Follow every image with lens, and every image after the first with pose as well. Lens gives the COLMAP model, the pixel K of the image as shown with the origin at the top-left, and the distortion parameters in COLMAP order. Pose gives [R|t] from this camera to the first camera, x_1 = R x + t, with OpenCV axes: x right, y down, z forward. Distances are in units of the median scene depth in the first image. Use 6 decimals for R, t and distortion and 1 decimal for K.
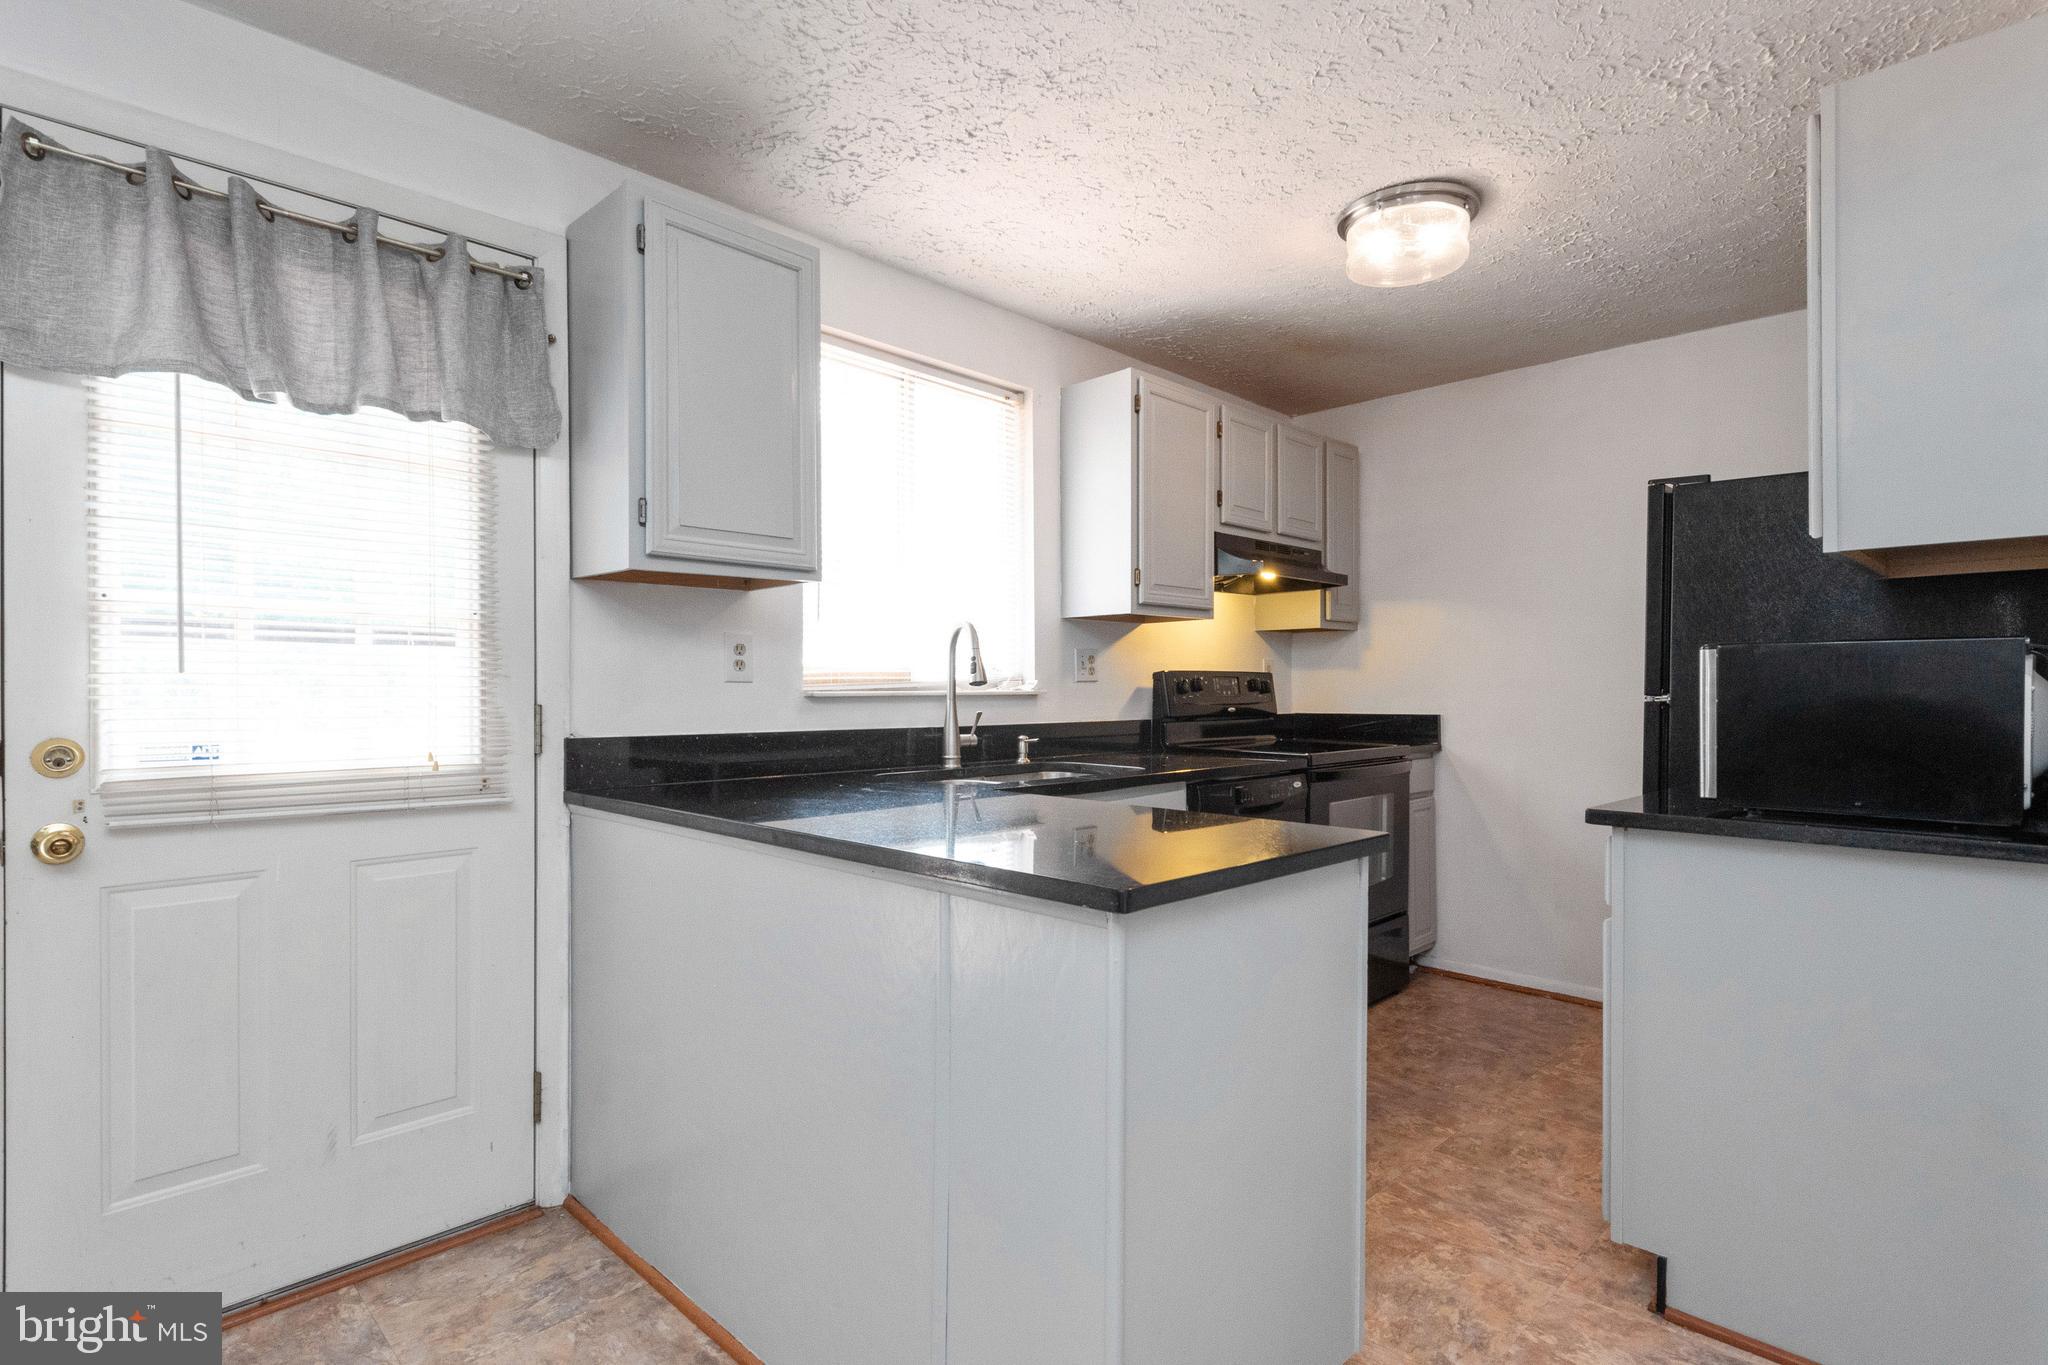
lens RADIAL K [[995.8, 0, 992.4], [0, 995.8, 687.8], [0, 0, 1]] dist [0.037113, -0.022036]
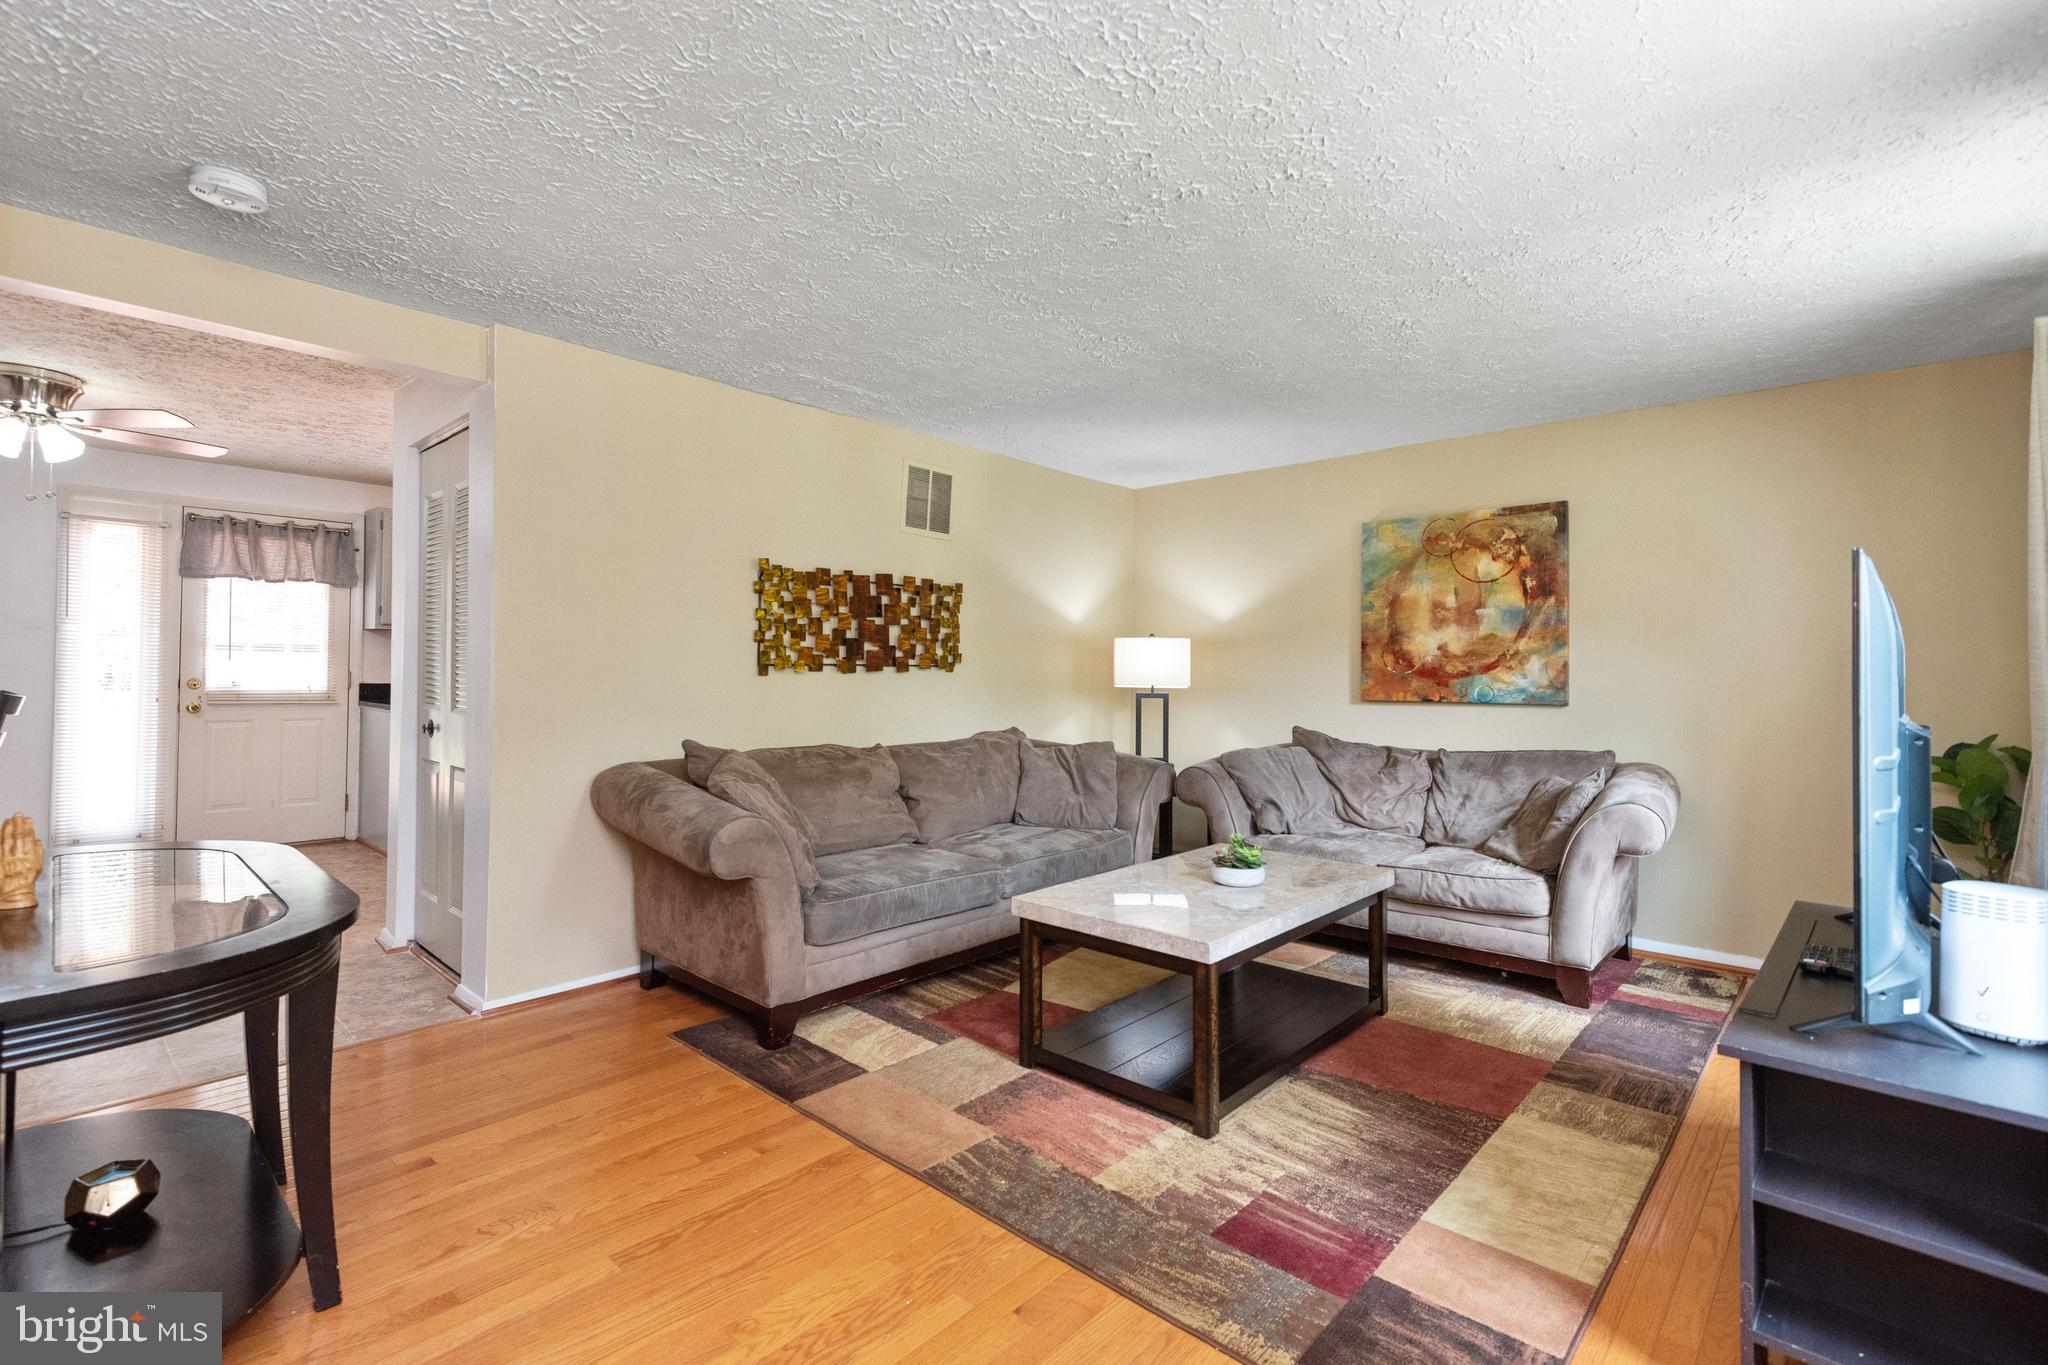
lens RADIAL K [[923.9, 0, 1011.5], [0, 923.9, 663.2], [0, 0, 1]] dist [0.032457, -0.017288]
pose [[0.998960, 0.018392, 0.041709, 1.236296], [-0.018085, 0.999806, -0.007741, -0.020739], [-0.041844, 0.006978, 0.999100, -1.648079]]
